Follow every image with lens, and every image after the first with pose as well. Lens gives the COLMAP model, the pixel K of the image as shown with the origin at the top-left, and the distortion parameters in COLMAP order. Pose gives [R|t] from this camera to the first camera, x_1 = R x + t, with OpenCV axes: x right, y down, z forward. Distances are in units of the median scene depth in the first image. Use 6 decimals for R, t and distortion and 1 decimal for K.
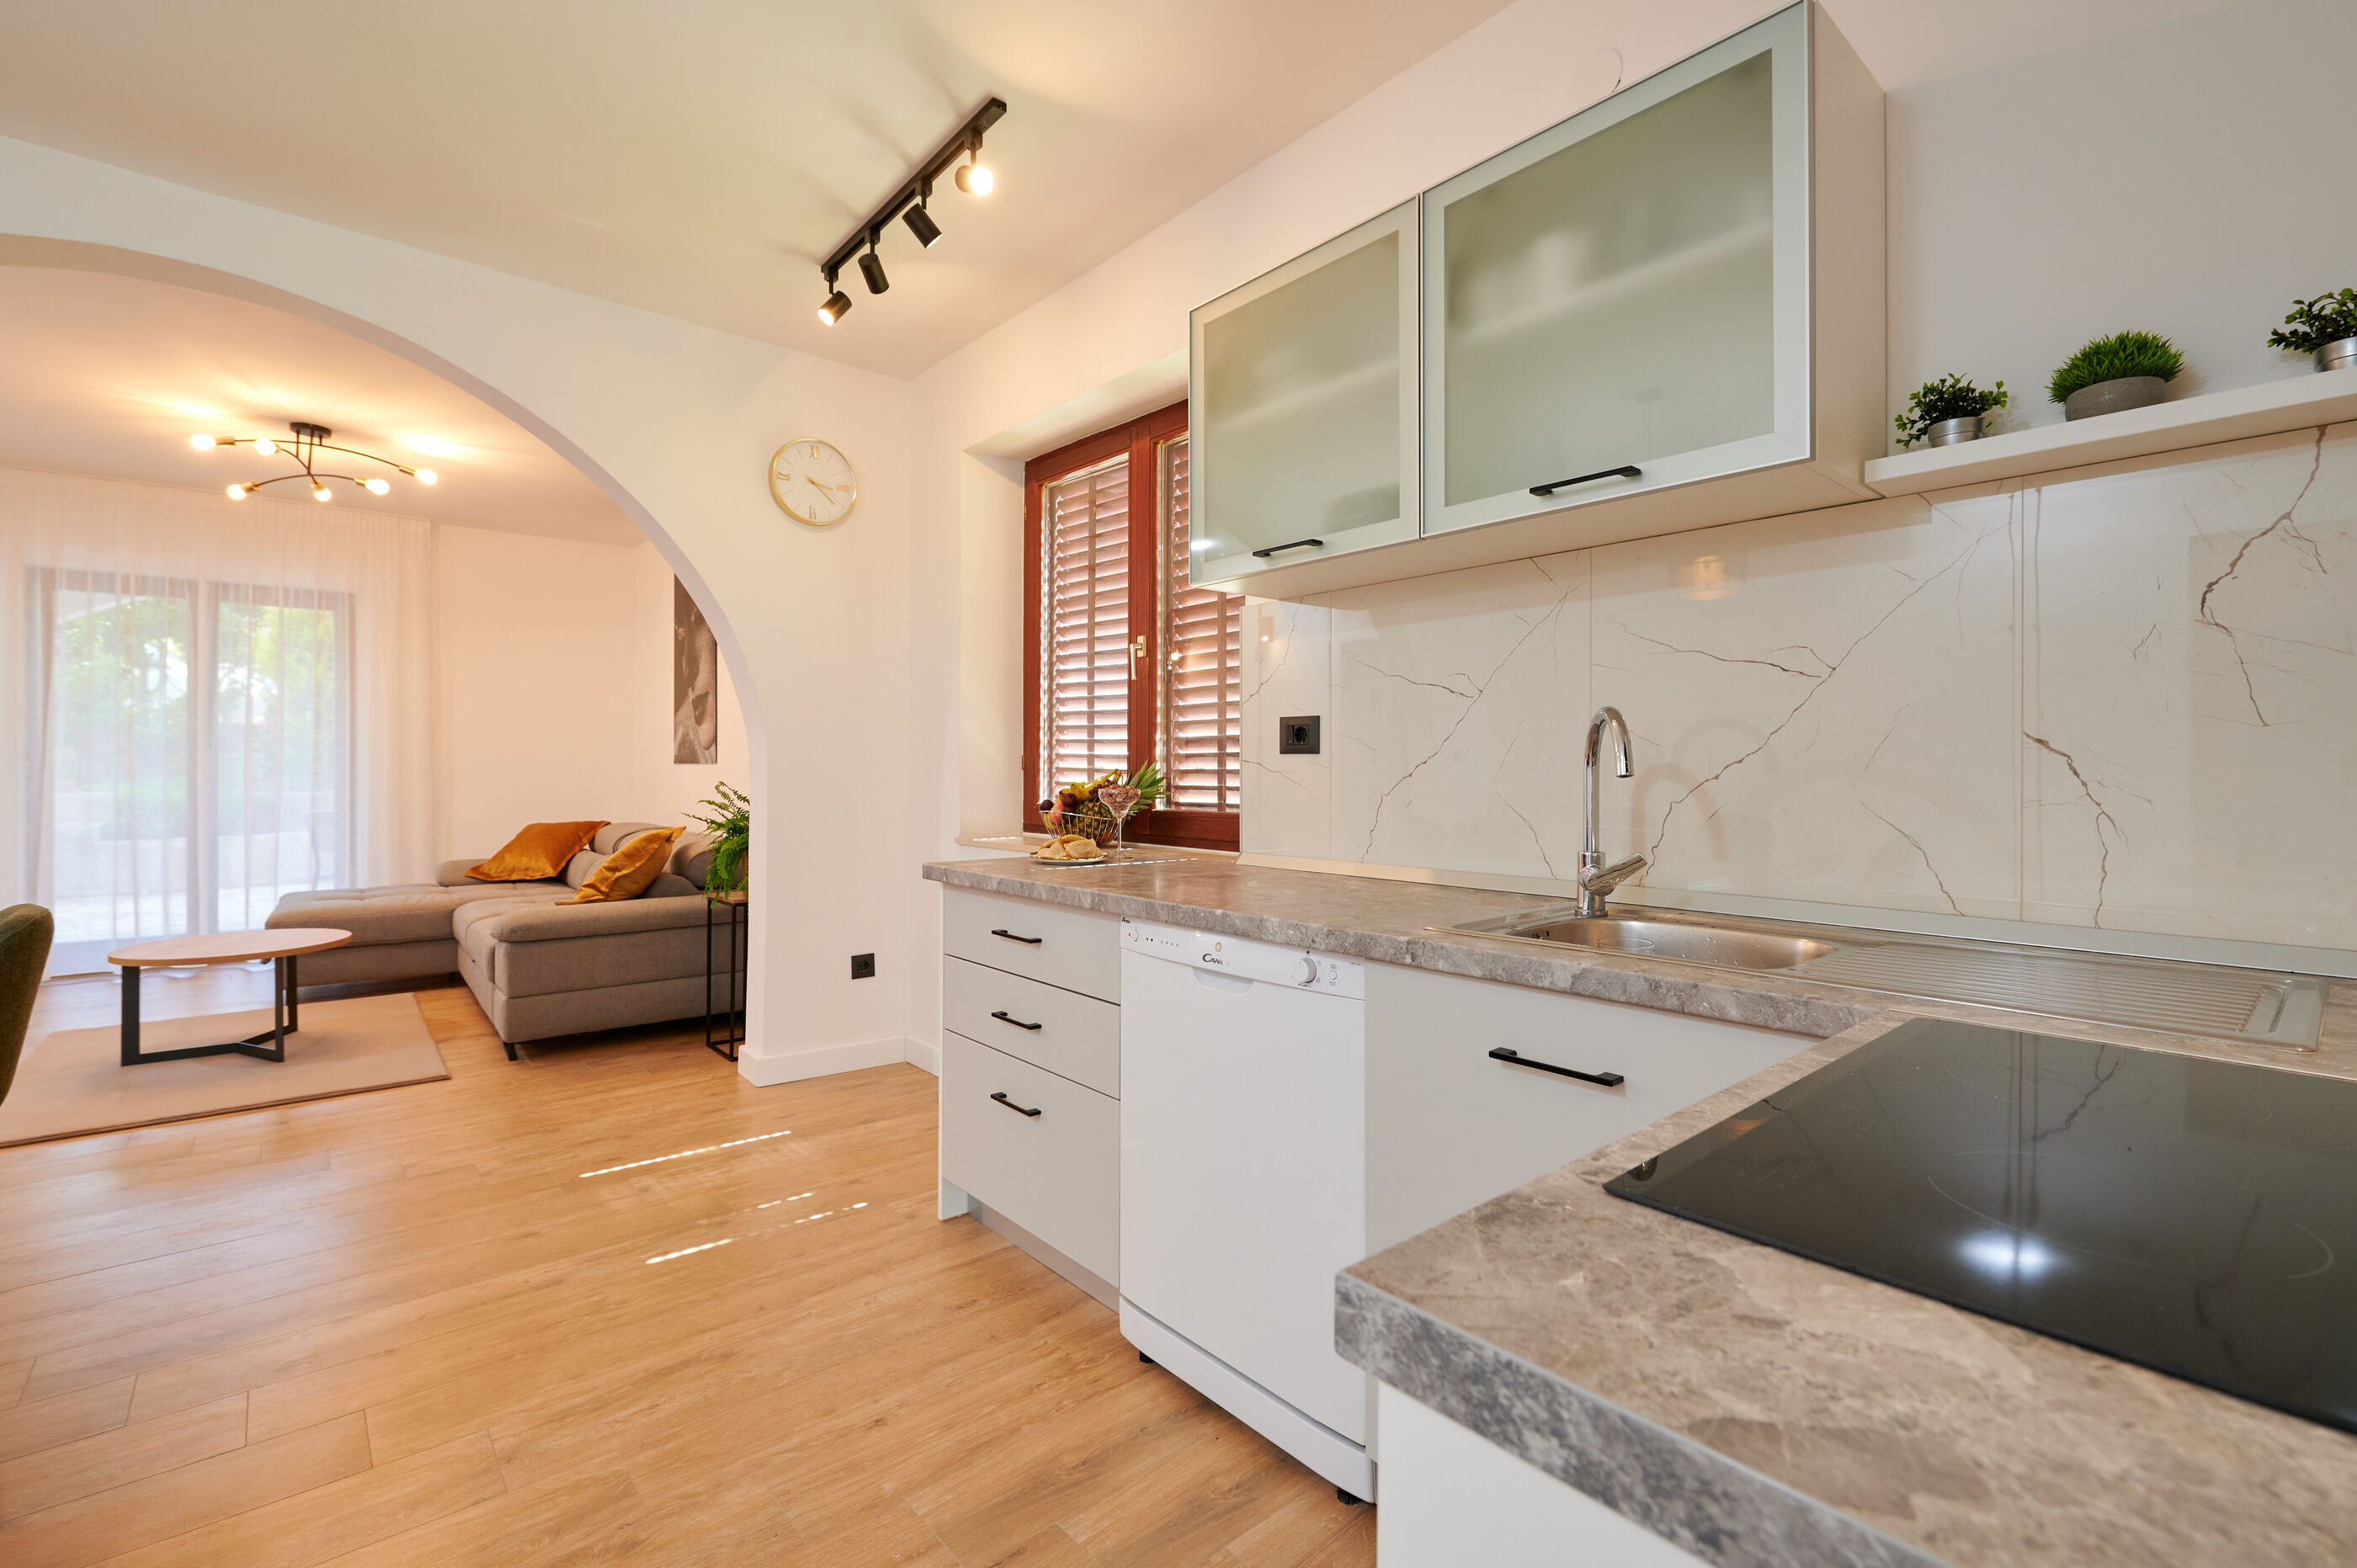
lens RADIAL K [[1045.9, 0, 1175.8], [0, 1045.9, 773.1], [0, 0, 1]] dist [0.000128, -0.001822]
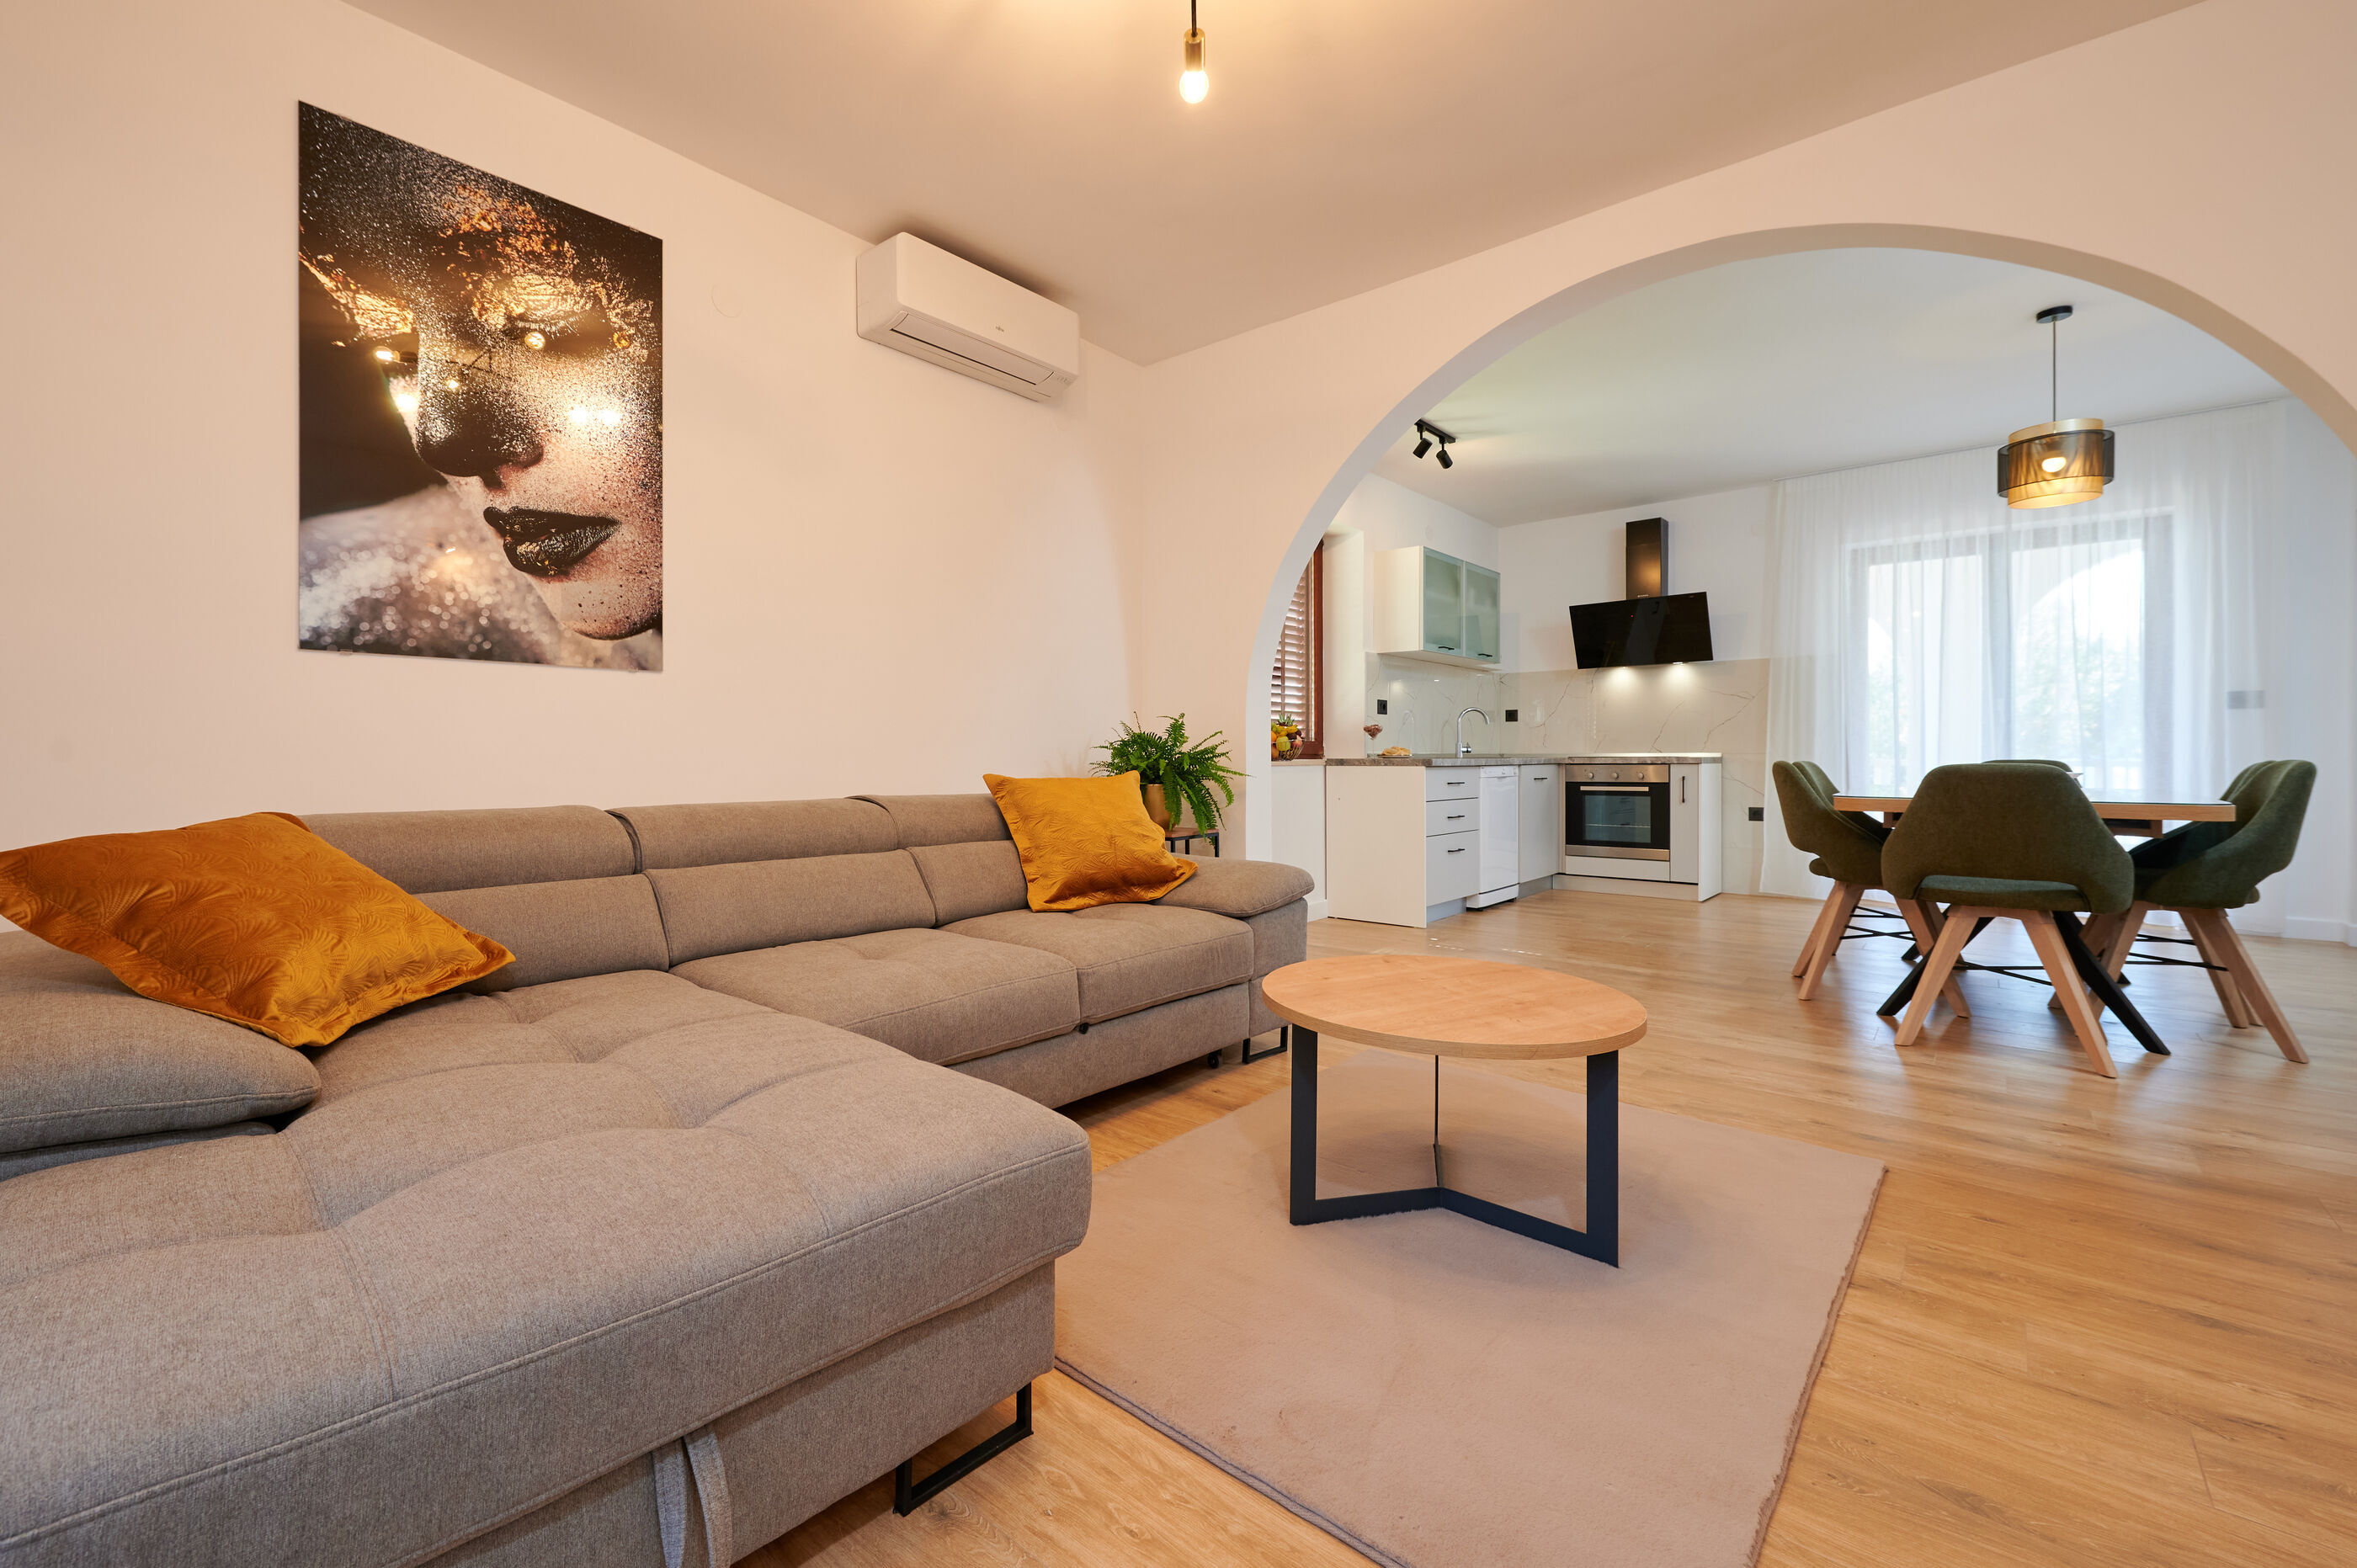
lens RADIAL K [[962.4, 0, 1117.4], [0, 962.4, 758.9], [0, 0, 1]] dist [-0.003023, 0.000473]
pose [[-0.130732, -0.005009, 0.991405, -1.474409], [0.006396, 0.999962, 0.005896, 0.050596], [-0.991397, 0.007112, -0.130695, 1.332923]]
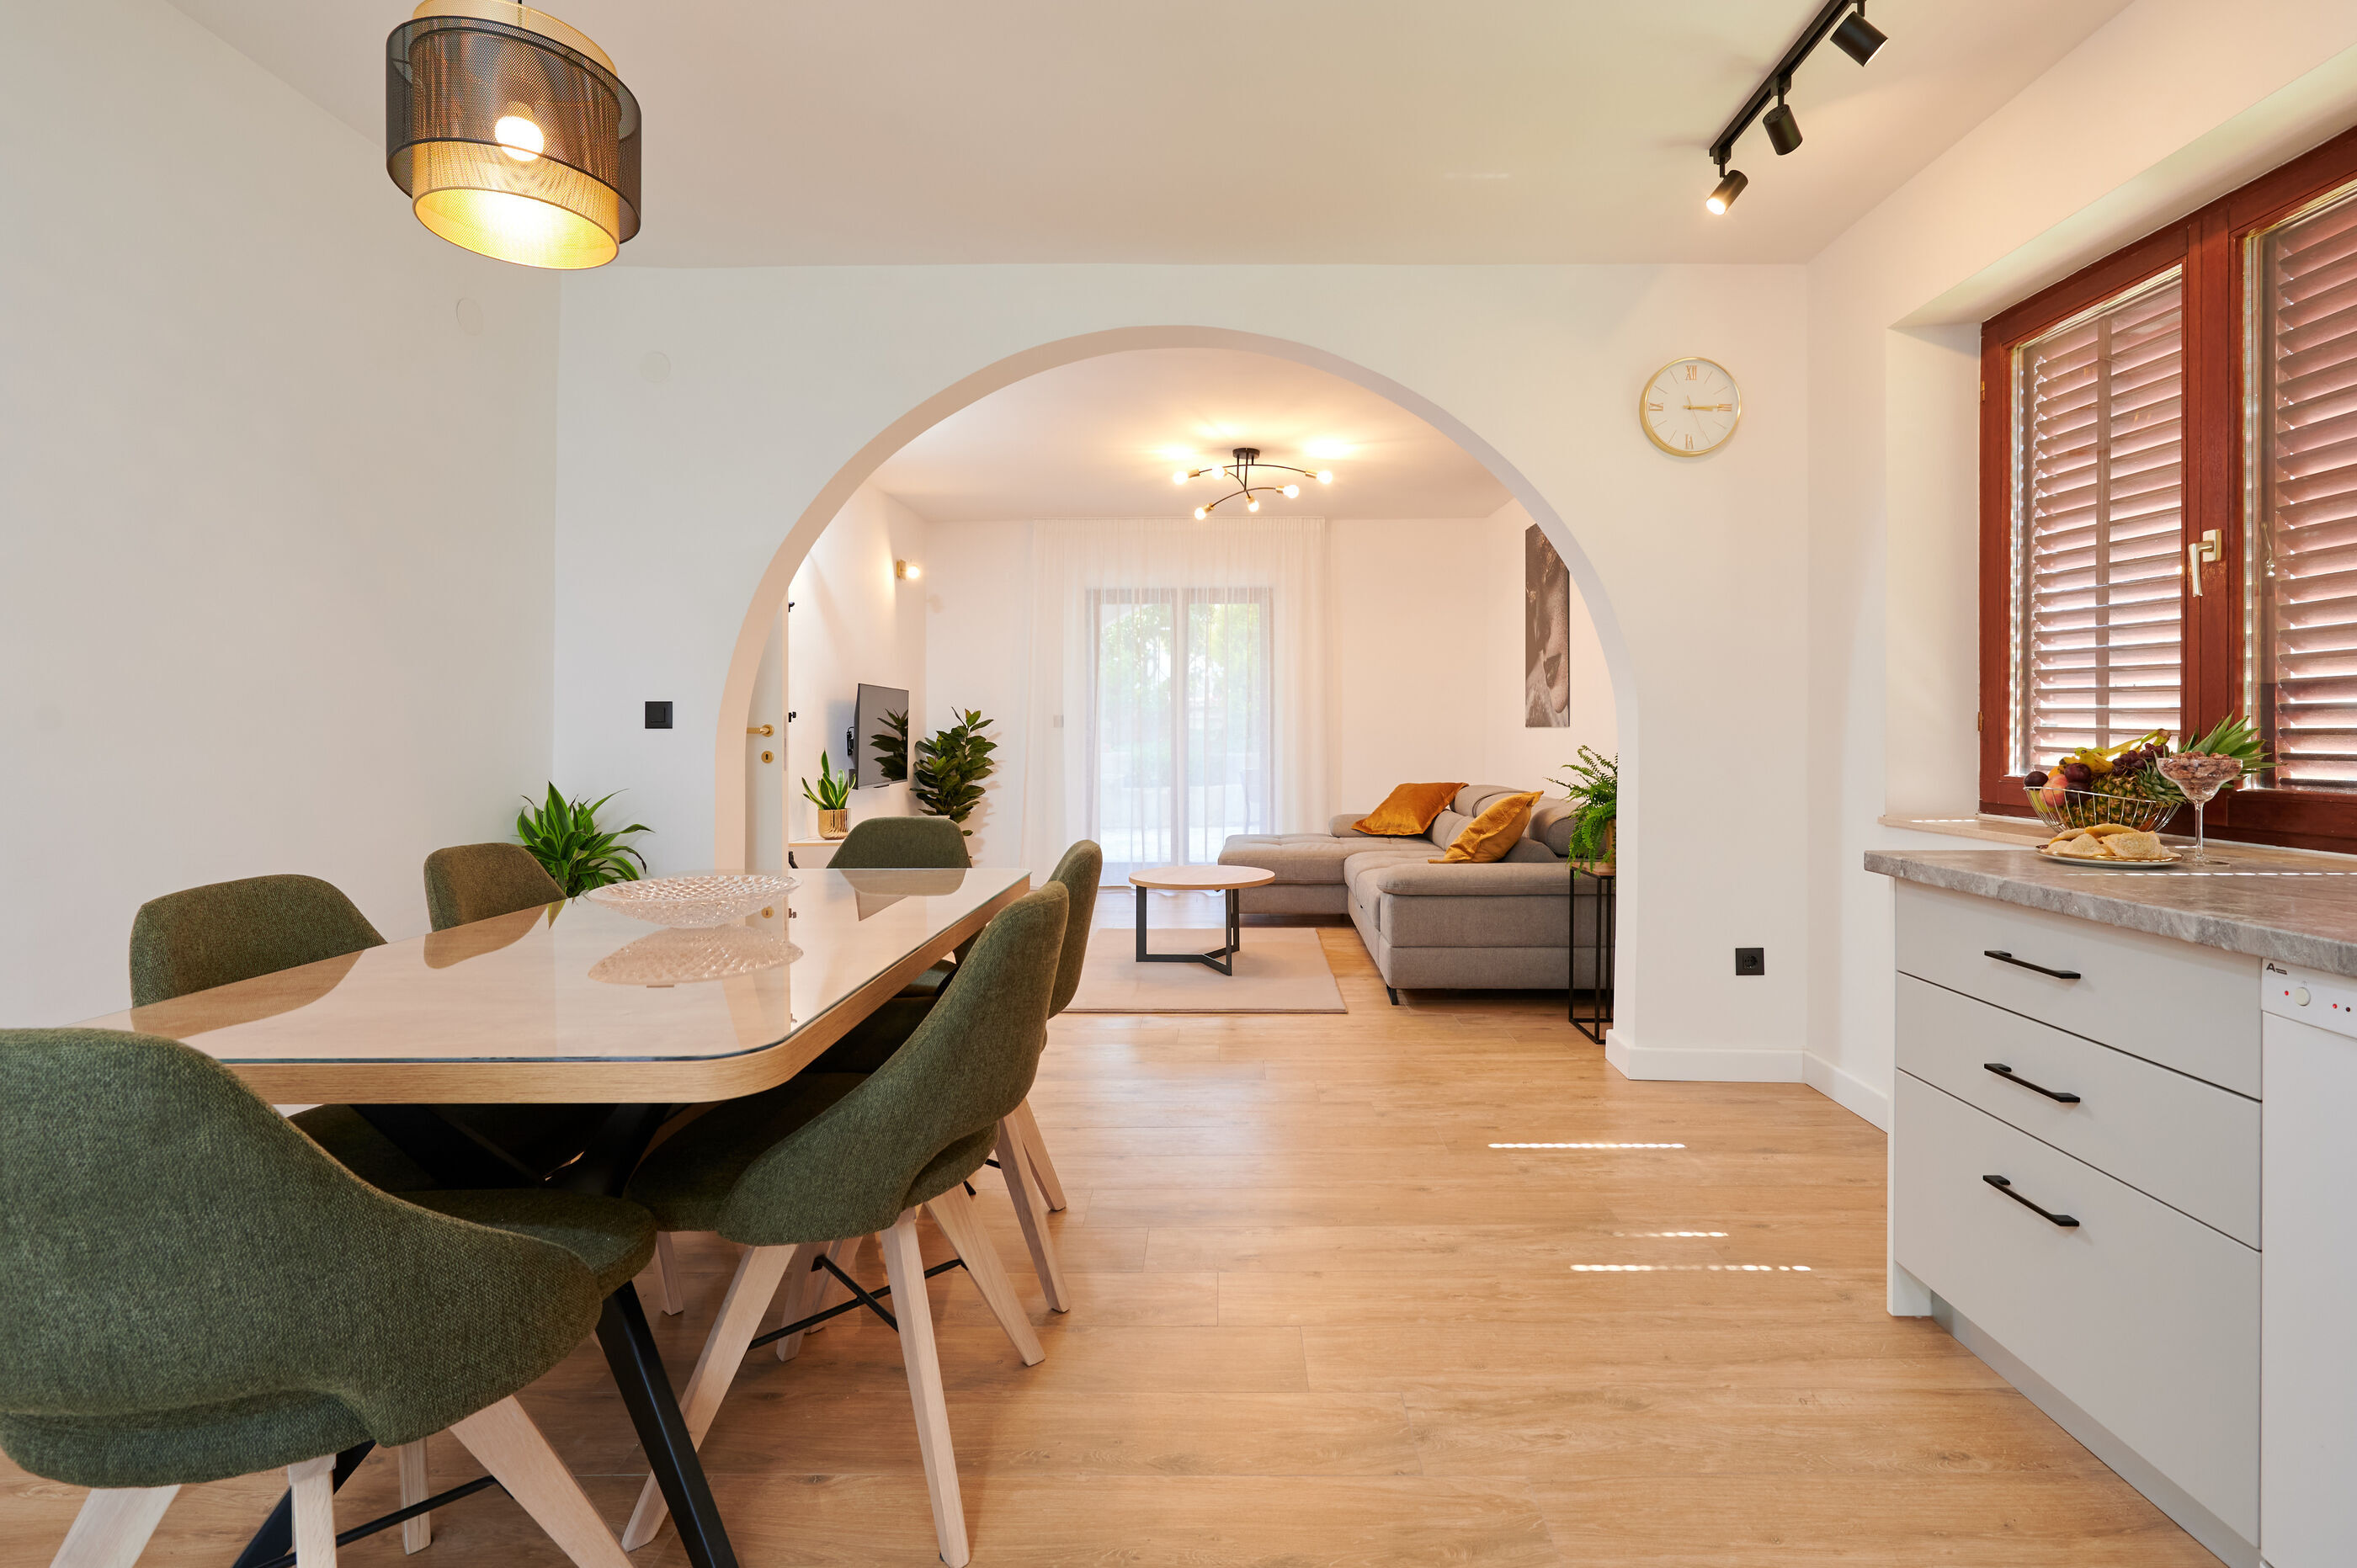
lens RADIAL K [[1069.0, 0, 1216.8], [0, 1069.0, 737.8], [0, 0, 1]] dist [0.010642, -0.002808]
pose [[0.756742, -0.001963, -0.653710, -0.058097], [0.002445, 0.999997, -0.000172, 0.000417], [0.653709, -0.001468, 0.756745, 0.052713]]
